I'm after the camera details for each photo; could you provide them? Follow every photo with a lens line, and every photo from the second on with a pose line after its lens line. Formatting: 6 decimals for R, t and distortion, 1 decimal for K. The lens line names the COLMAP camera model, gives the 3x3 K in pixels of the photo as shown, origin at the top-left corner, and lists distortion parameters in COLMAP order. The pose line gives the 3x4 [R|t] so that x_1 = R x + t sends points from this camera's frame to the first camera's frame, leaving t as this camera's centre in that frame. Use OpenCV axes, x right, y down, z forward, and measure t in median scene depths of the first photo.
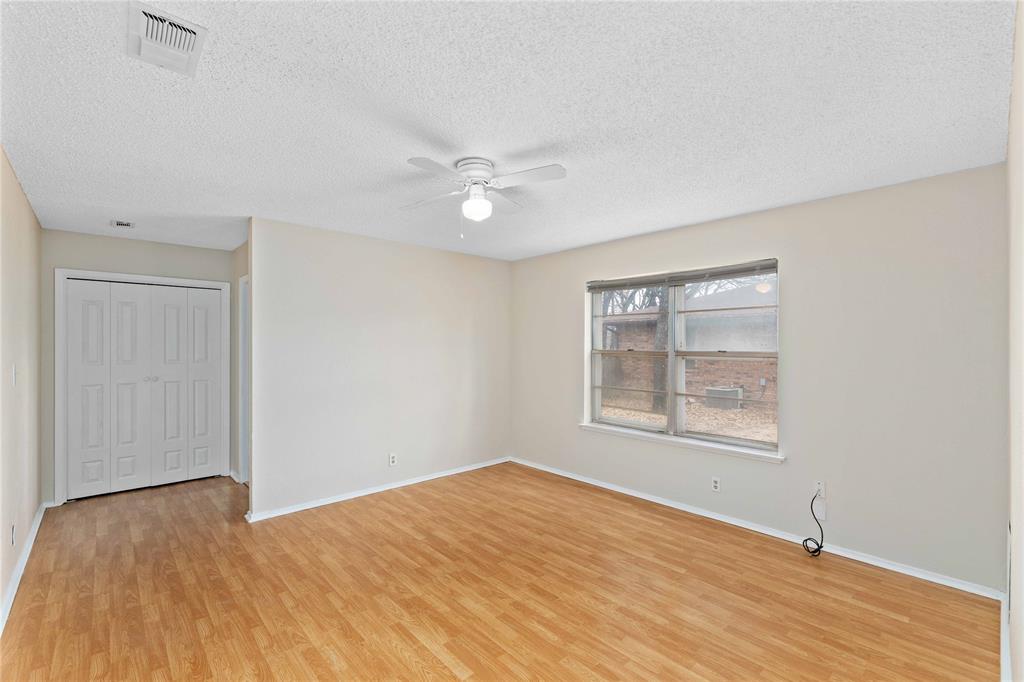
lens RADIAL K [[444.2, 0, 512.2], [0, 444.2, 346.7], [0, 0, 1]] dist [-0.007166, 0.000712]
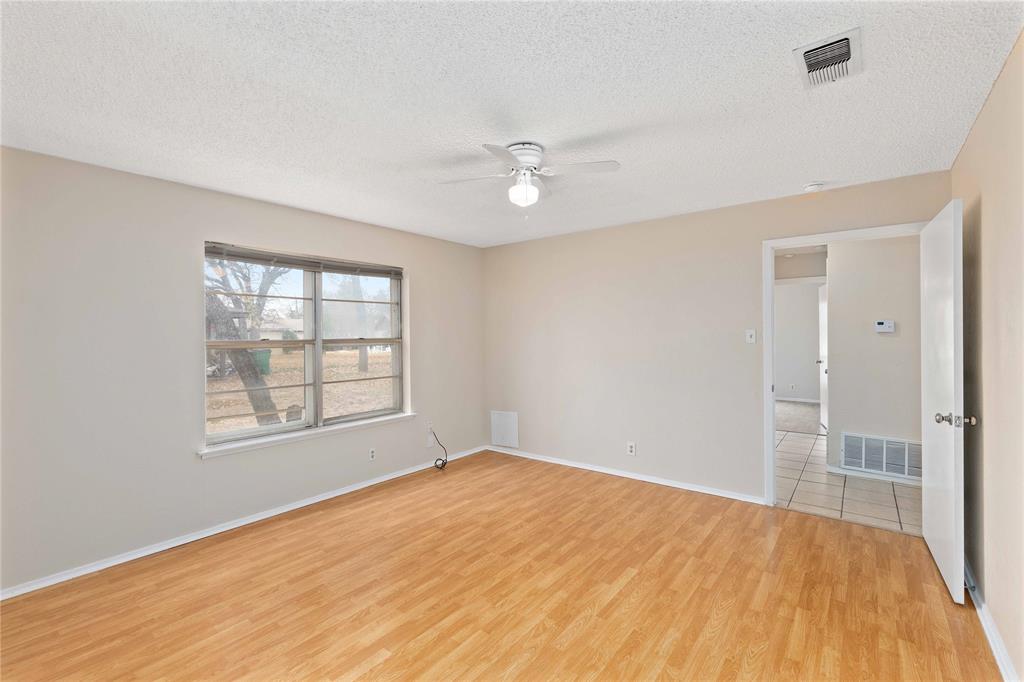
lens RADIAL K [[444.2, 0, 512.3], [0, 444.2, 334.1], [0, 0, 1]] dist [-0.007166, 0.000712]
pose [[-0.149184, -0.003111, 0.988804, -0.804836], [0.012643, 0.999907, 0.005053, -0.001219], [-0.988729, 0.013255, -0.149131, 0.895695]]
